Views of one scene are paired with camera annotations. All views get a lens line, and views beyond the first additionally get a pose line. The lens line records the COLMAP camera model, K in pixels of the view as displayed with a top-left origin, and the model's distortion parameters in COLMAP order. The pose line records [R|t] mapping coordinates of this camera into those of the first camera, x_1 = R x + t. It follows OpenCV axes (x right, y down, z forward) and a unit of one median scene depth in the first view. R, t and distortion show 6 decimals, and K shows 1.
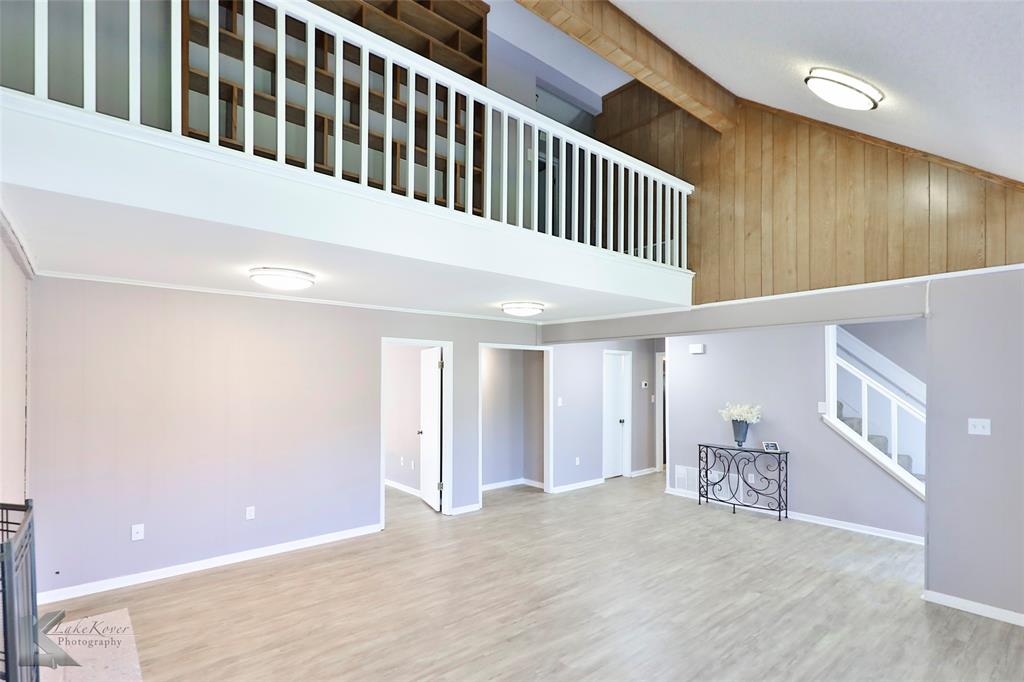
lens RADIAL K [[496.2, 0, 513.7], [0, 496.2, 376.7], [0, 0, 1]] dist [0.007880, -0.000461]
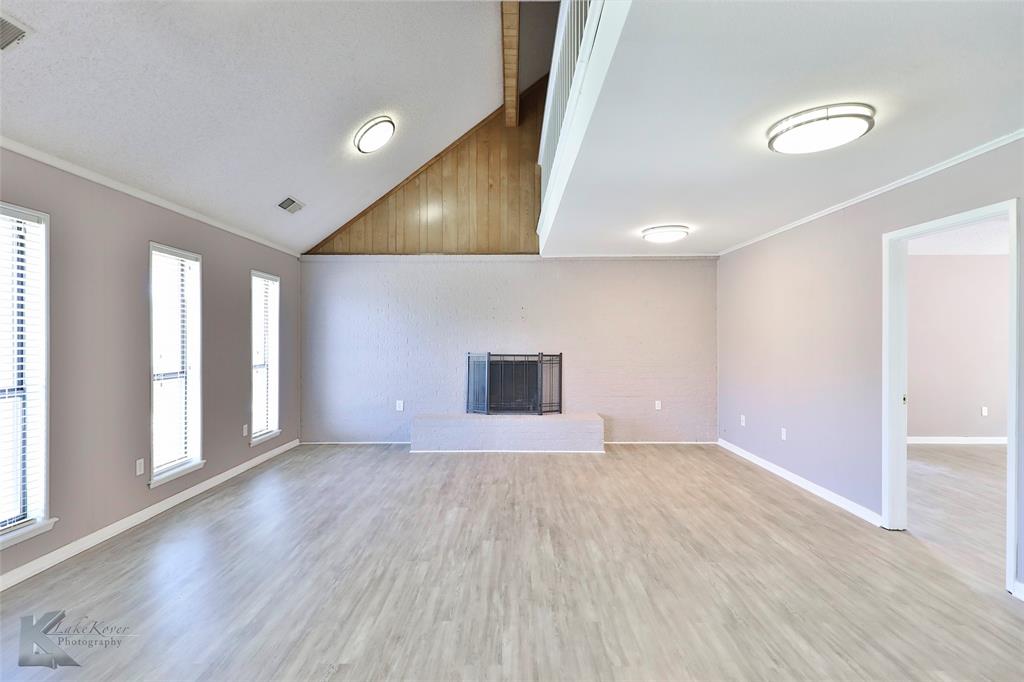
lens RADIAL K [[485.1, 0, 509.7], [0, 485.1, 339.6], [0, 0, 1]] dist [0.014043, -0.001530]
pose [[-0.650710, 0.001379, -0.759325, 0.708898], [-0.000114, 0.999998, 0.001914, 0.075860], [0.759326, 0.001332, -0.650709, 1.352580]]
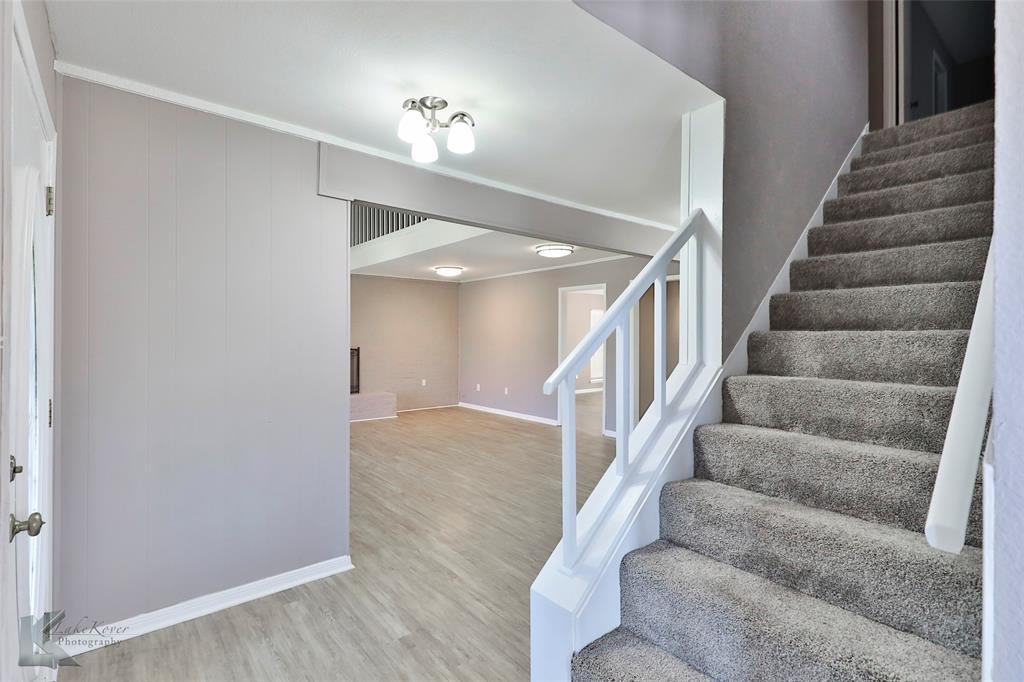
lens RADIAL K [[489.1, 0, 509.1], [0, 489.1, 332.3], [0, 0, 1]] dist [0.015709, -0.000761]
pose [[-0.024403, -0.012837, -0.999620, 1.444804], [-0.001095, 0.999917, -0.012814, 0.083031], [0.999702, 0.000782, -0.024415, 1.157715]]
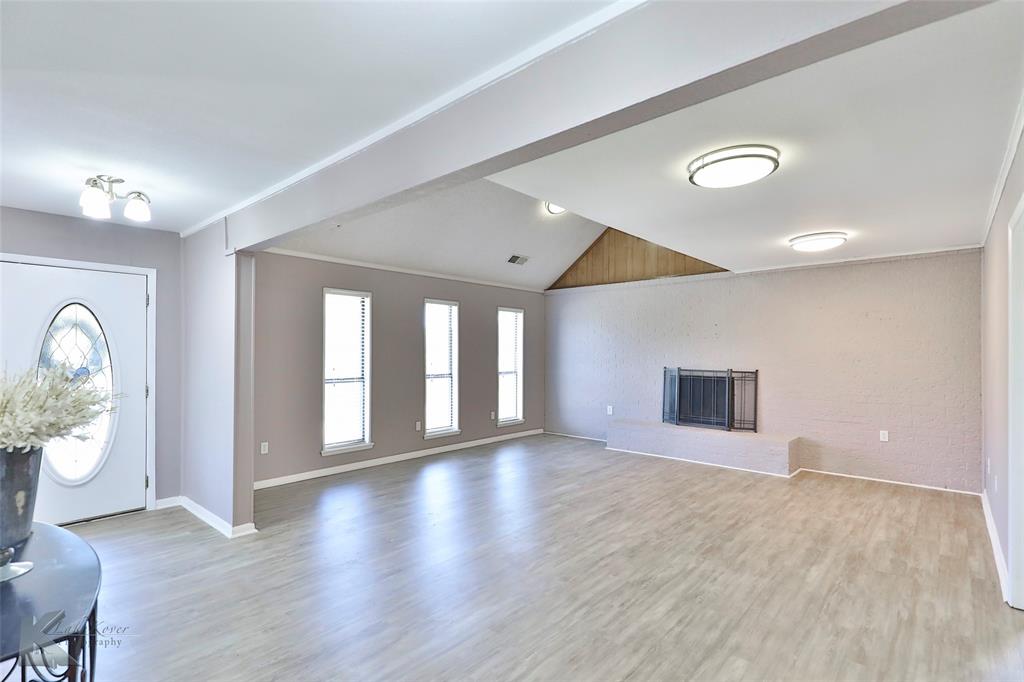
lens RADIAL K [[487.5, 0, 509.3], [0, 487.5, 350.1], [0, 0, 1]] dist [0.012992, -0.000279]
pose [[-0.991068, -0.004218, -0.133291, 0.398034], [-0.003786, 0.999987, -0.003494, 0.069032], [0.133304, -0.002958, -0.991071, 1.849623]]
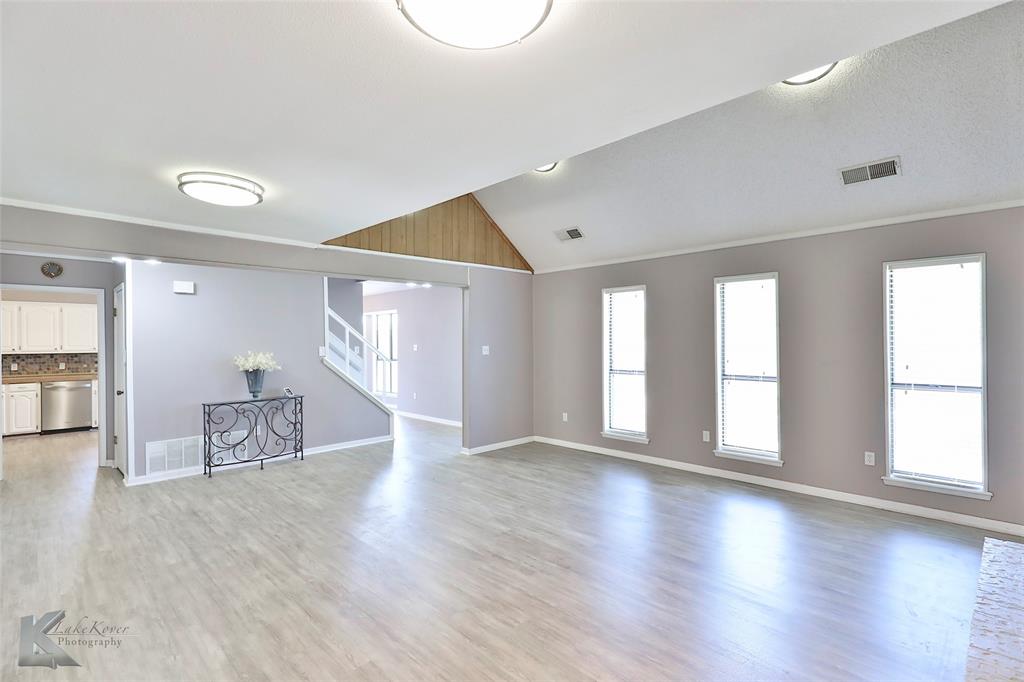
lens RADIAL K [[485.1, 0, 509.7], [0, 485.1, 339.6], [0, 0, 1]] dist [0.014043, -0.001530]
pose [[-0.075249, -0.000744, 0.997164, -0.731889], [0.007083, 0.999974, 0.001281, 0.050209], [-0.997140, 0.007159, -0.075242, 0.884901]]
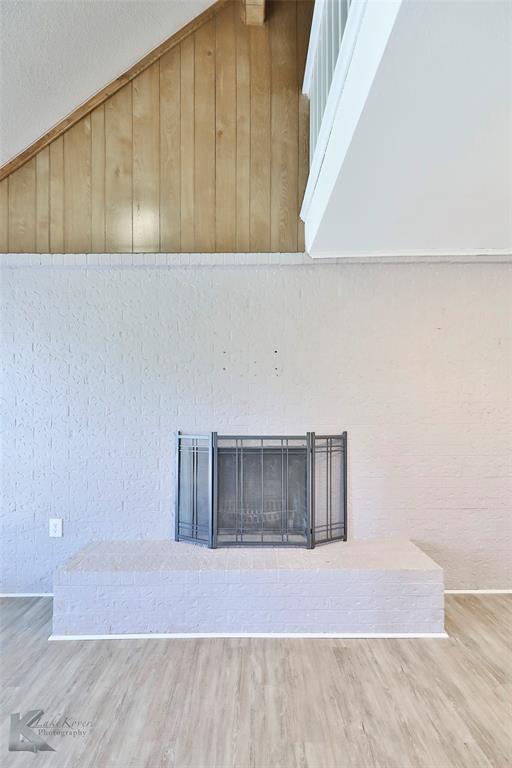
lens RADIAL K [[378.0, 0, 258.8], [0, 378.0, 410.7], [0, 0, 1]] dist [0.011080, -0.000692]
pose [[-0.641371, 0.010217, -0.767163, 0.063799], [0.002596, 0.999935, 0.011146, 0.075756], [0.767227, 0.005157, -0.641355, 0.800944]]
